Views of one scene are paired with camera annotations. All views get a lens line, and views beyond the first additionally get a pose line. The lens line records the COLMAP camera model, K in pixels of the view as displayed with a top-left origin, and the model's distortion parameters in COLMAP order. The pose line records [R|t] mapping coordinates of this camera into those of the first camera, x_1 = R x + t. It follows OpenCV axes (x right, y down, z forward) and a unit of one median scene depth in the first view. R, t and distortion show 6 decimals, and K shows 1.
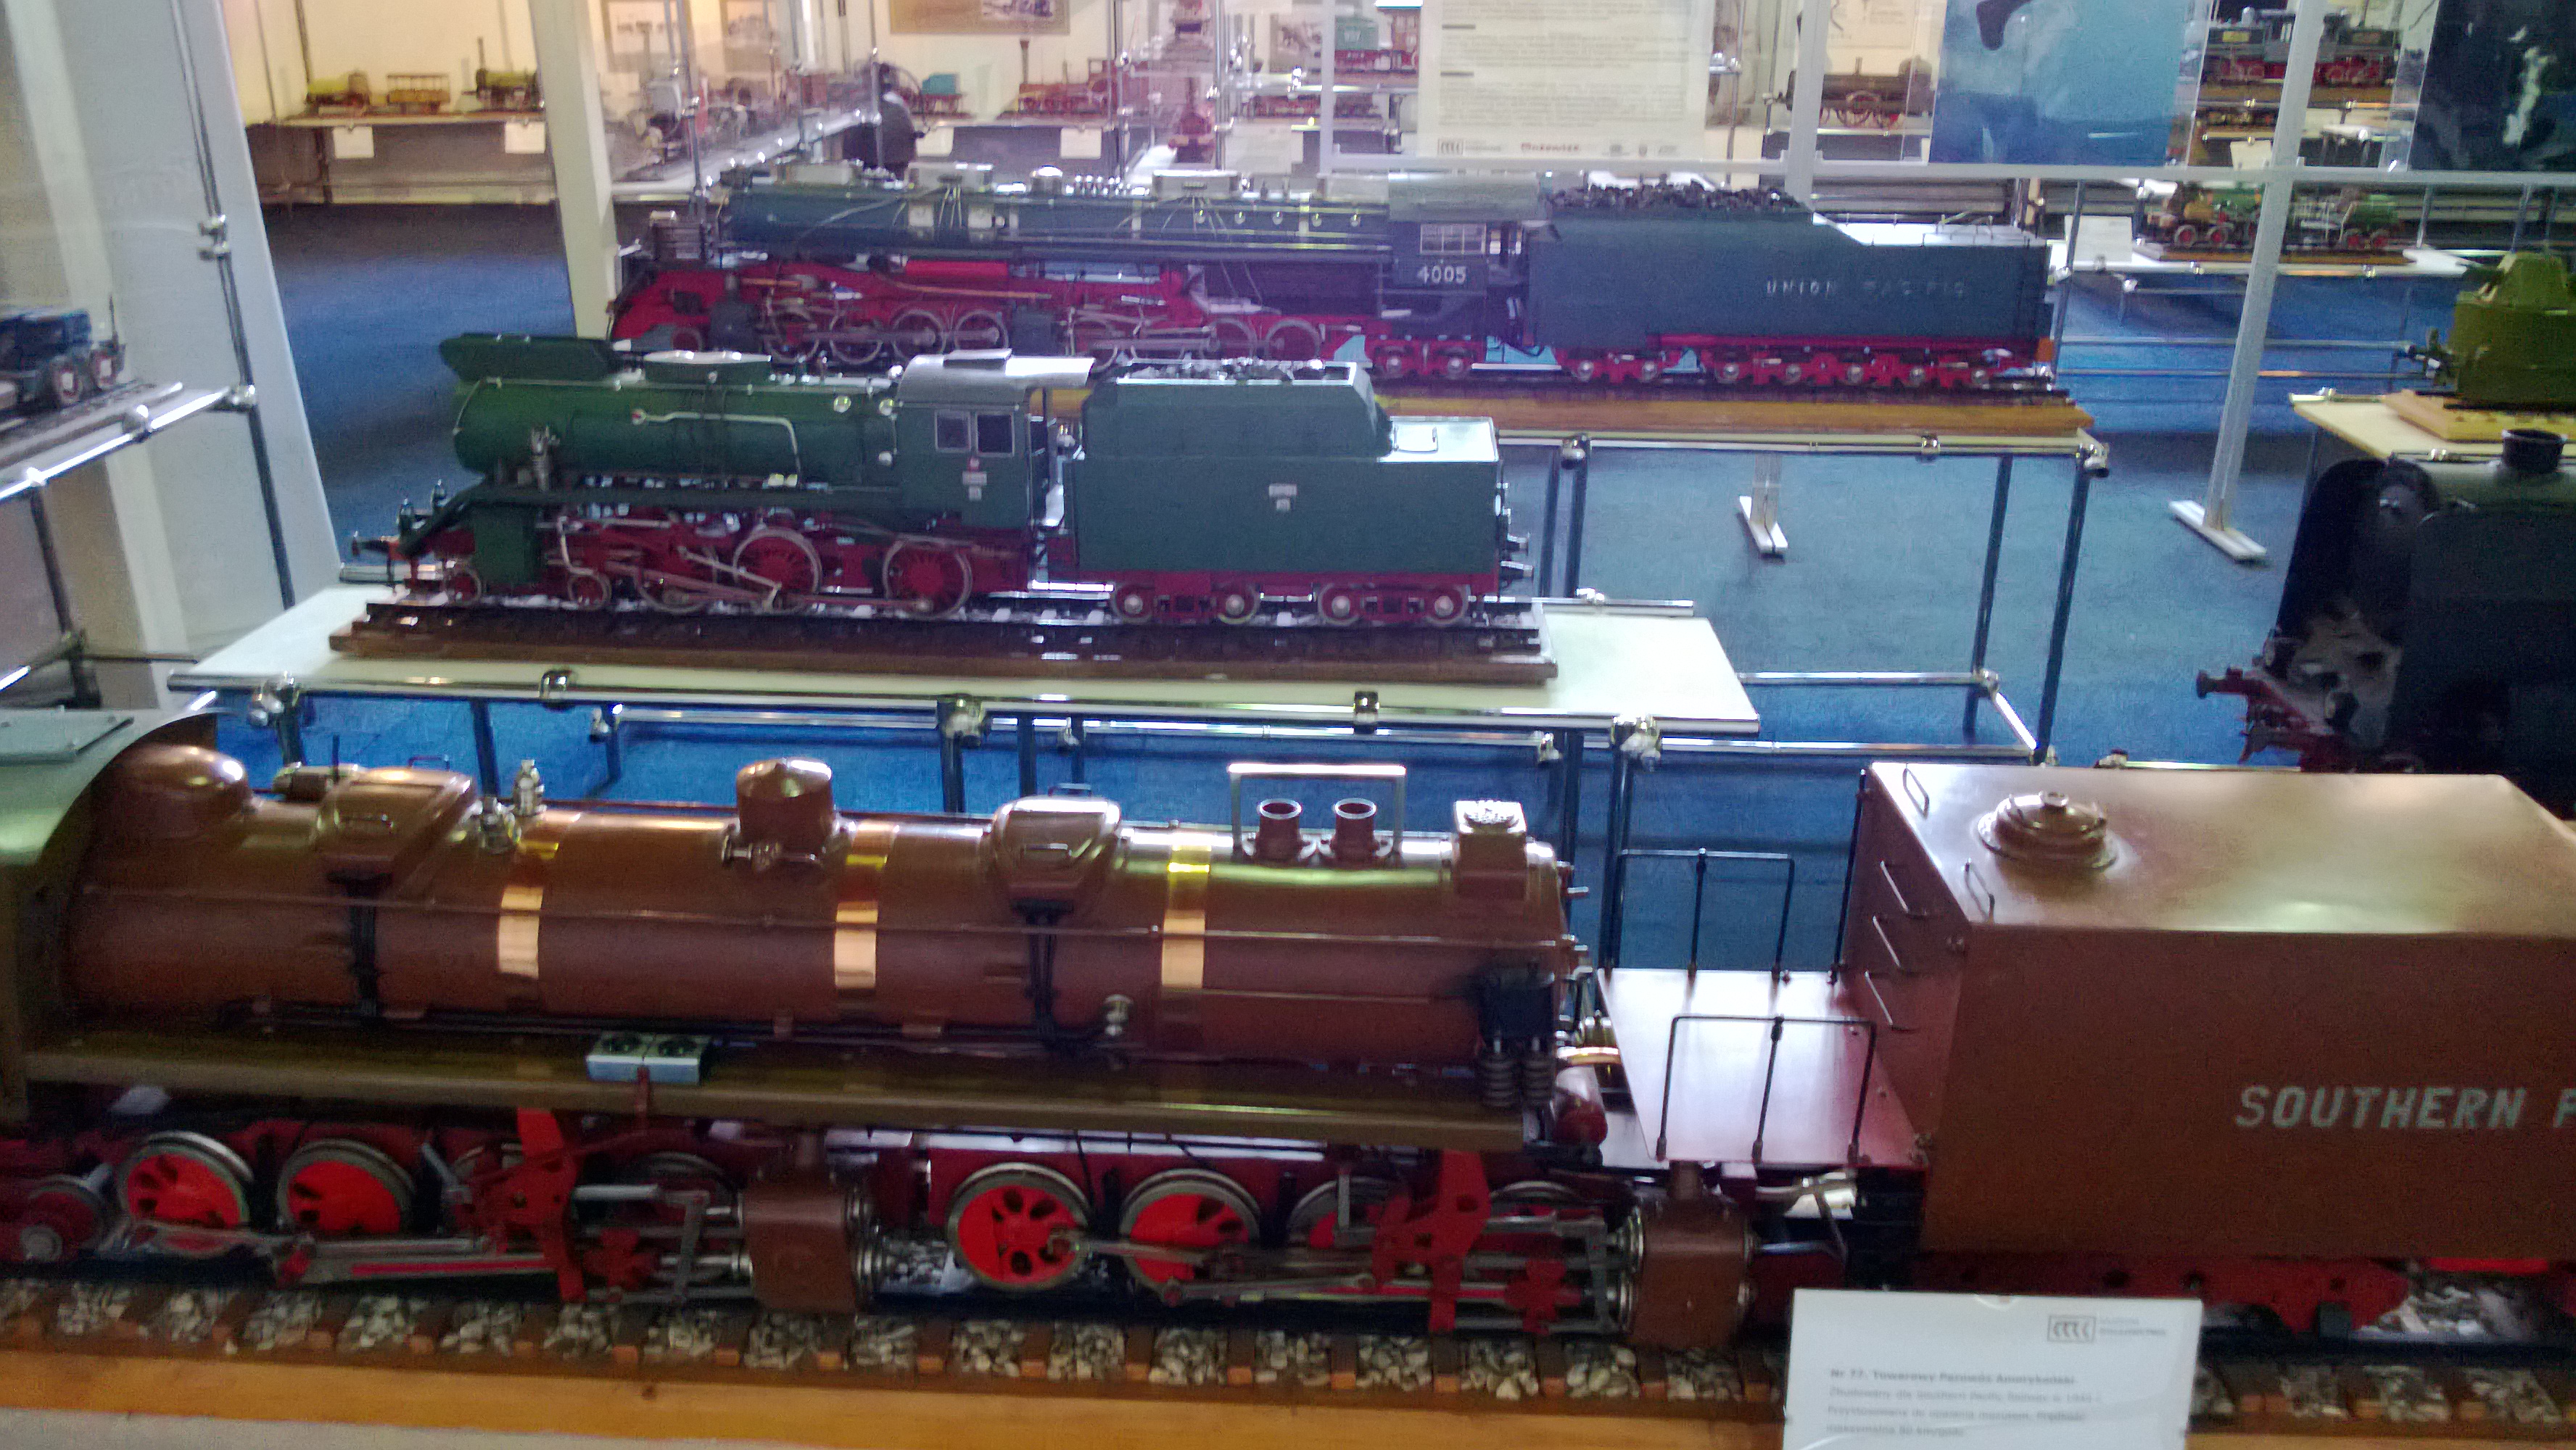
lens RADIAL K [[1952.4, 0, 1288.0], [0, 1952.4, 723.2], [0, 0, 1]] dist [-0.008455, -0.013412]
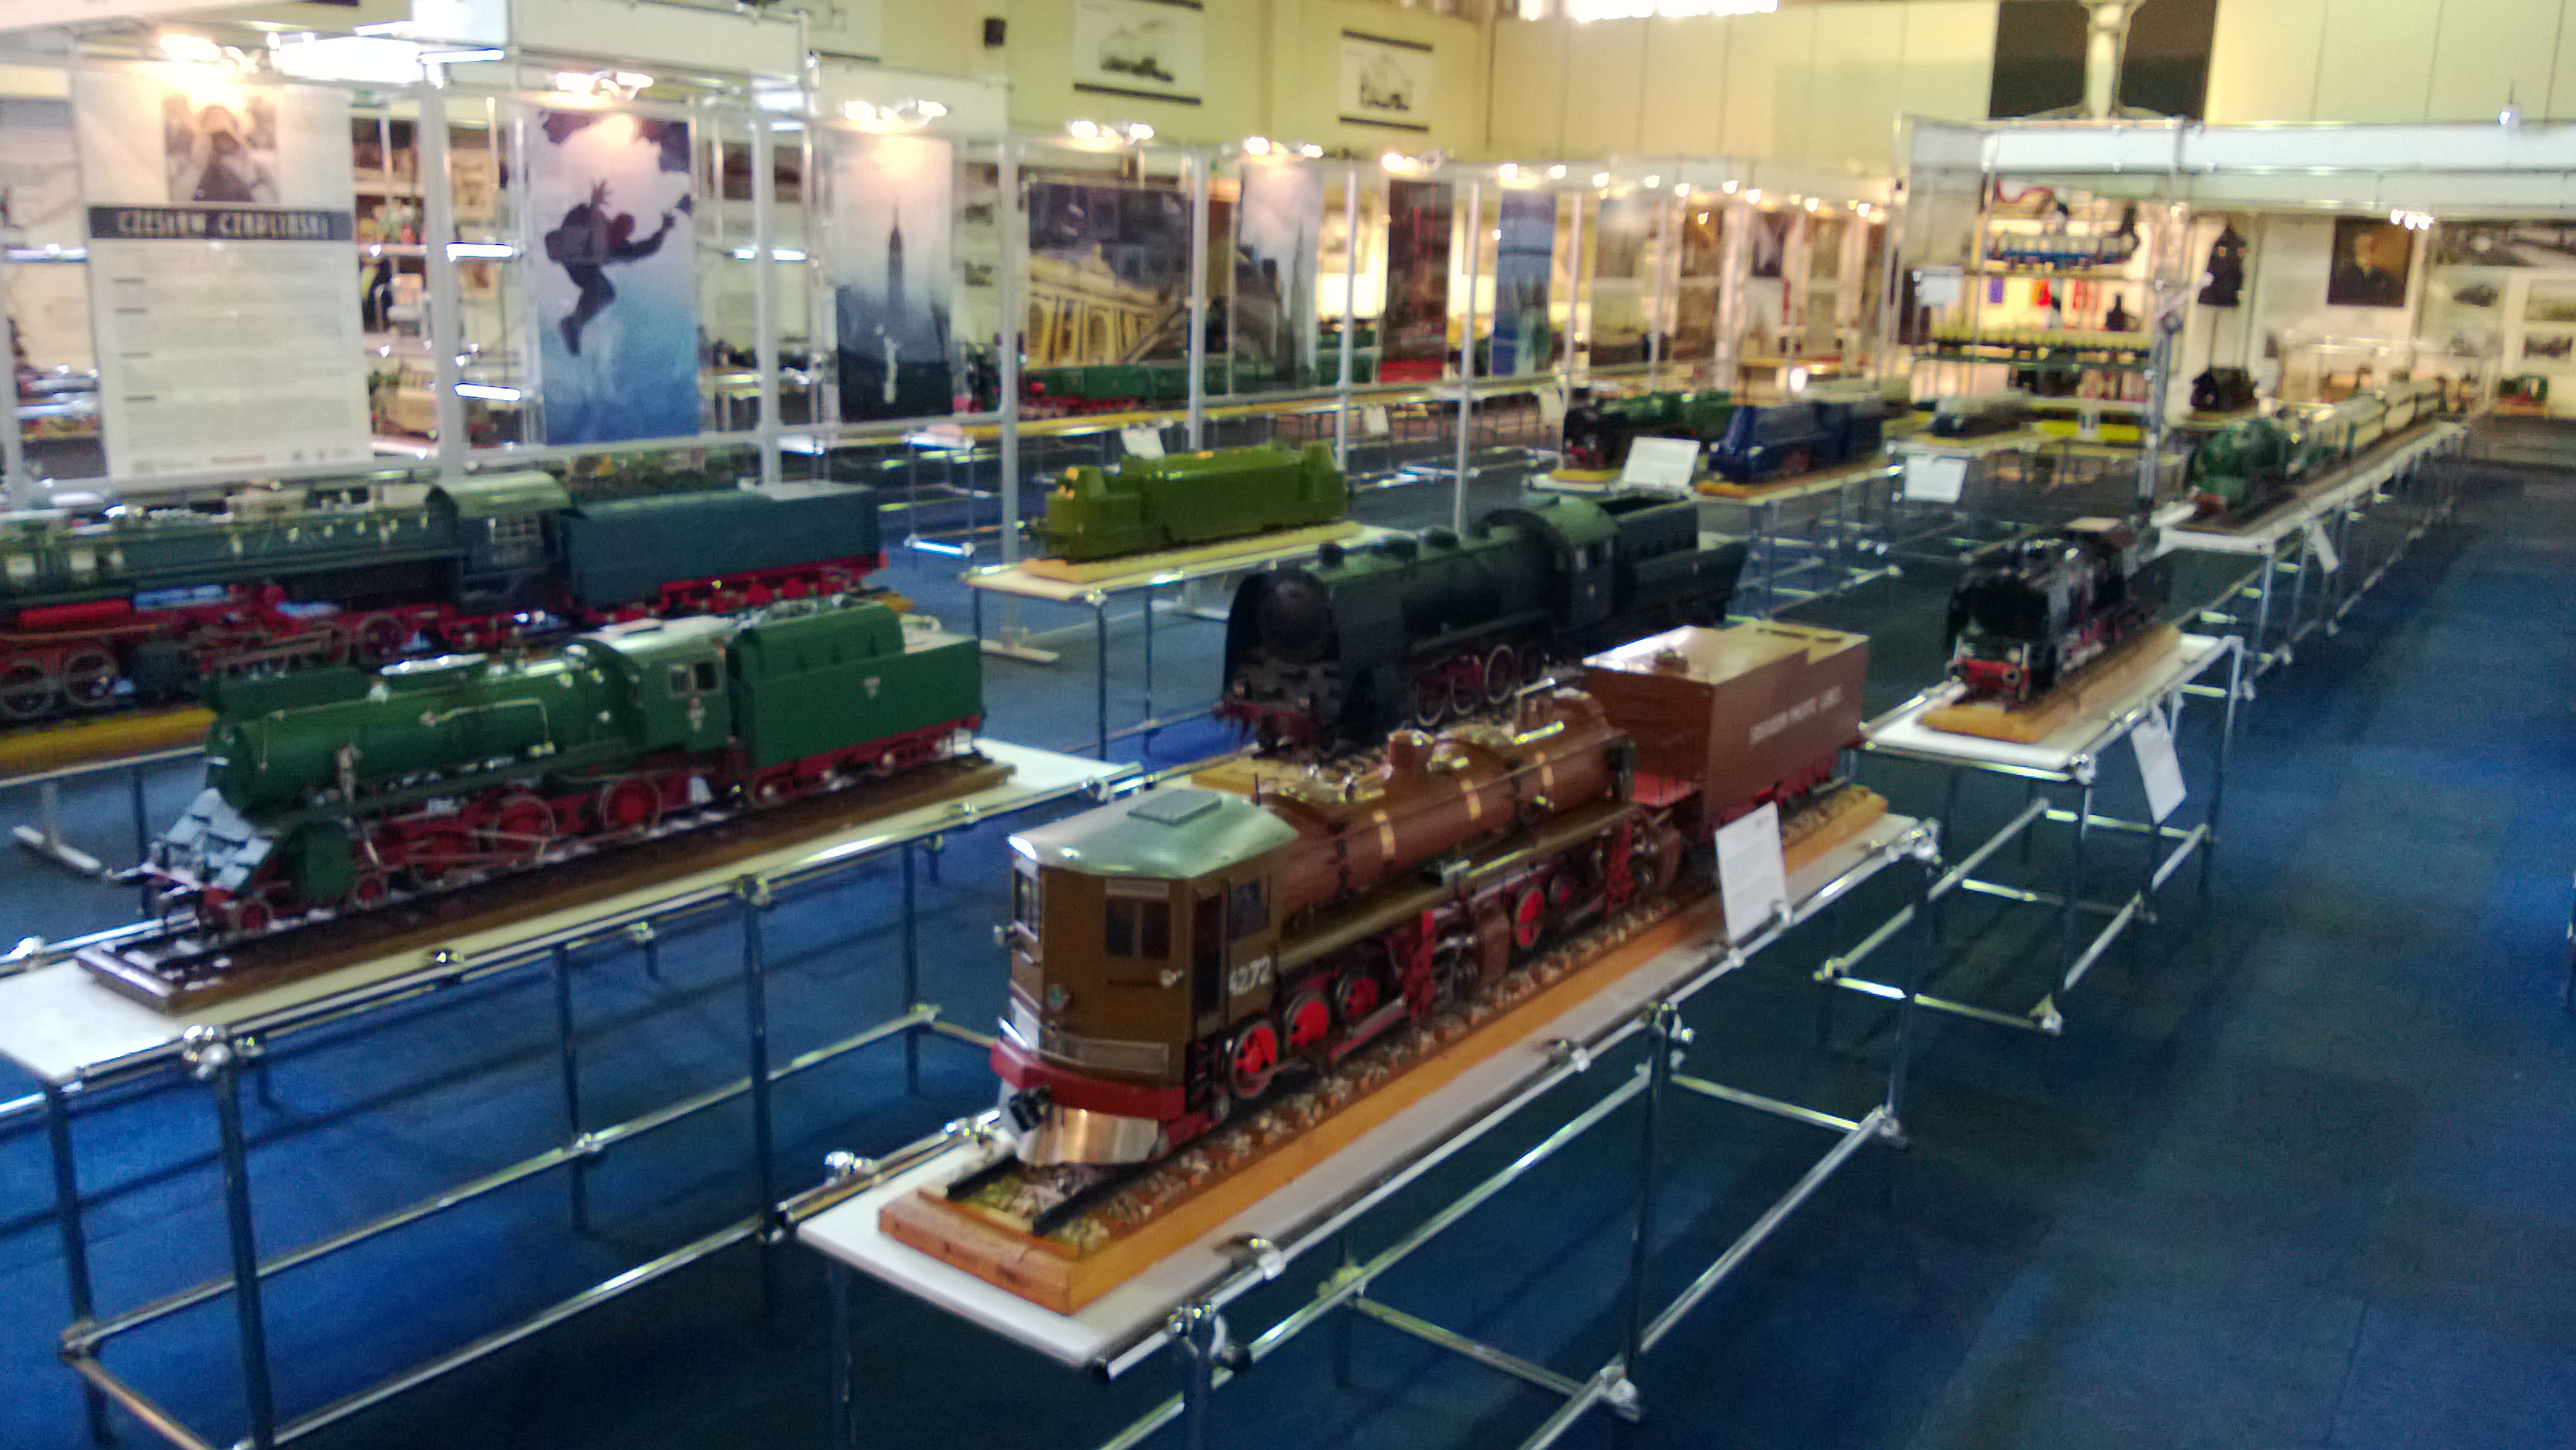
lens RADIAL K [[1952.4, 0, 1283.3], [0, 1952.4, 731.1], [0, 0, 1]] dist [-0.008455, -0.013412]
pose [[0.554900, -0.189320, 0.810089, -0.917503], [0.293284, 0.955761, 0.022468, -0.028512], [-0.778505, 0.225119, 0.585876, -0.041951]]
